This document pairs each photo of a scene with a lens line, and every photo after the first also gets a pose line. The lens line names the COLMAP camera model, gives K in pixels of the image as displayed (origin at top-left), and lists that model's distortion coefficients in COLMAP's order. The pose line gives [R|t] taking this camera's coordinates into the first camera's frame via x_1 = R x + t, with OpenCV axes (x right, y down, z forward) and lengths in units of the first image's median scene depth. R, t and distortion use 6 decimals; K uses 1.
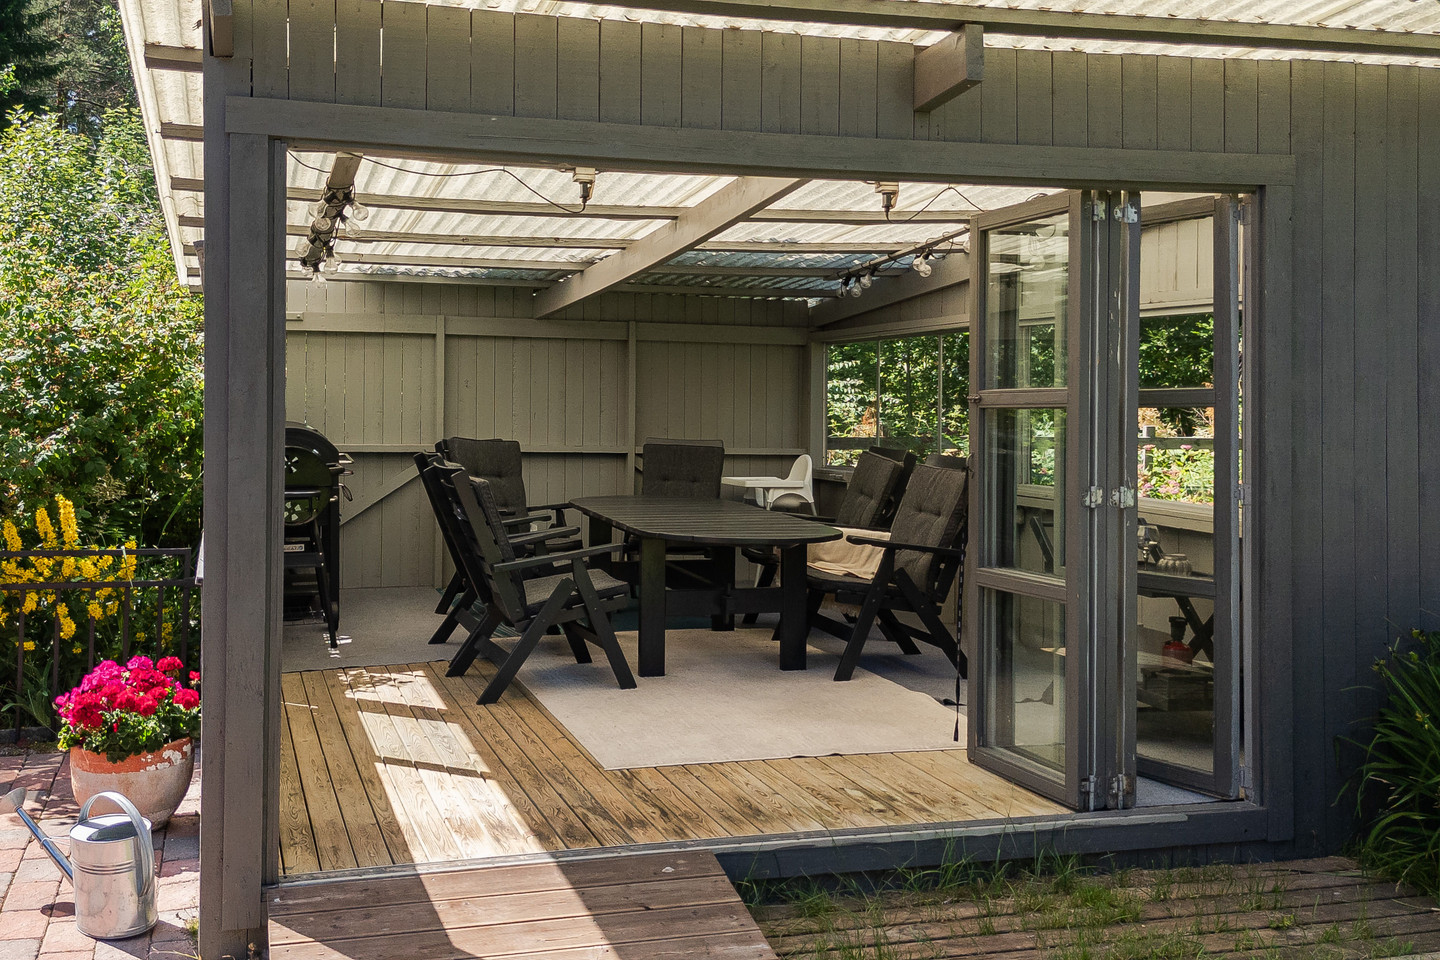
lens RADIAL K [[1890.1, 0, 719.4], [0, 1890.1, 393.9], [0, 0, 1]] dist [0.223595, -0.703734]
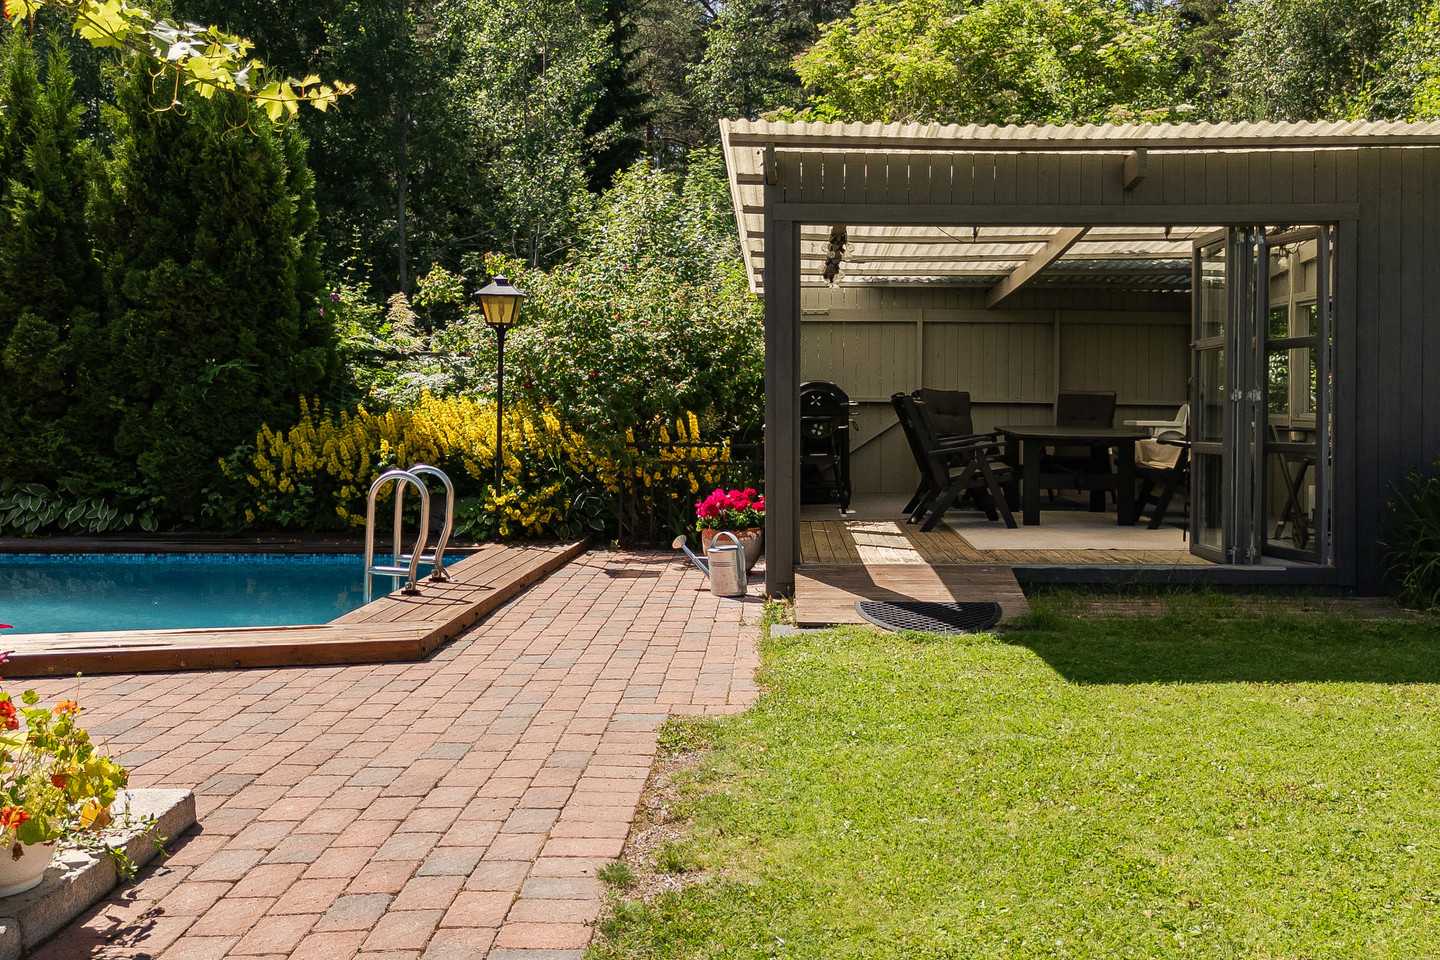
lens RADIAL K [[1890.1, 0, 719.4], [0, 1890.1, 393.9], [0, 0, 1]] dist [0.223595, -0.703734]
pose [[0.958462, -0.008474, -0.285093, 0.166104], [0.008275, 0.999964, -0.001903, 0.035454], [0.285099, -0.000535, 0.958498, -0.608321]]
